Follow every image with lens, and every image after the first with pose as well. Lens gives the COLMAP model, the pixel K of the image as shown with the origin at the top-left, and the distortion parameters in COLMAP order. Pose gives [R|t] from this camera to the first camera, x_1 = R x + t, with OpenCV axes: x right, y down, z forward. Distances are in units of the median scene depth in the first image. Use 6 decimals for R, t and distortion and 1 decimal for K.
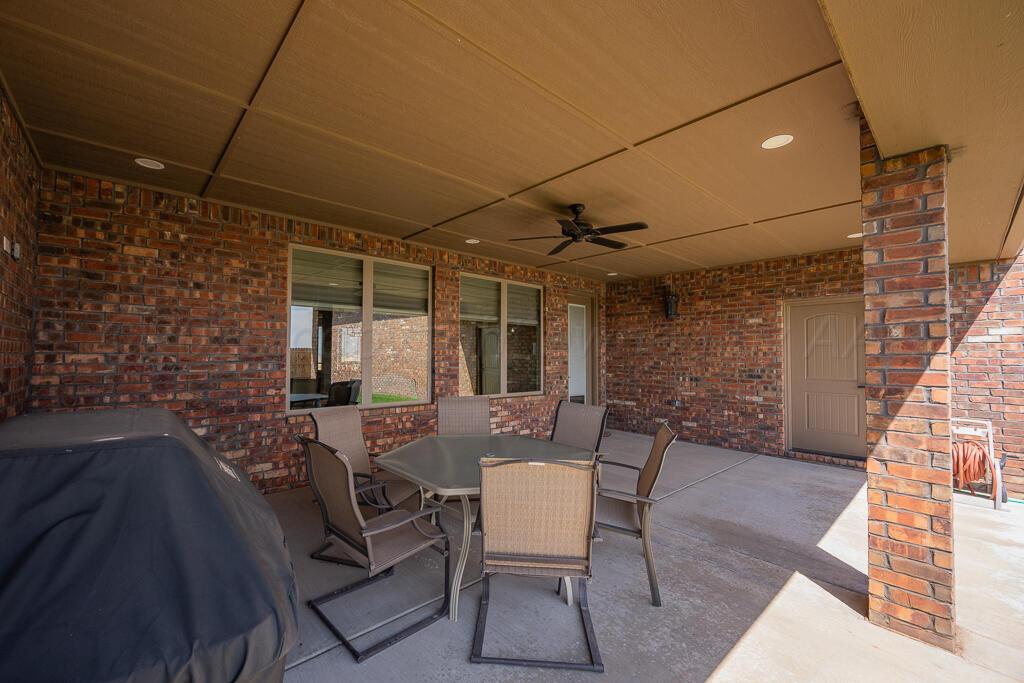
lens RADIAL K [[407.2, 0, 512.0], [0, 407.2, 341.5], [0, 0, 1]] dist [-0.000058, -0.000021]
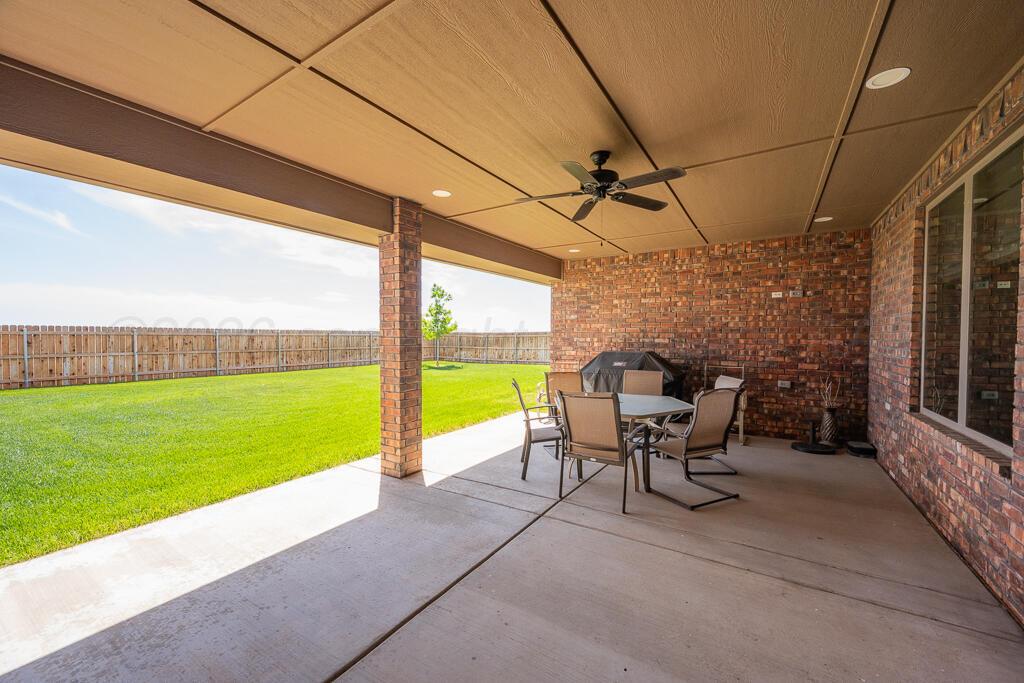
lens RADIAL K [[407.2, 0, 512.0], [0, 407.2, 341.5], [0, 0, 1]] dist [-0.000058, -0.000021]
pose [[-0.970952, -0.006415, -0.239188, 0.610223], [0.000270, 0.999610, -0.027907, 0.068221], [0.239273, -0.027161, -0.970572, 2.022478]]
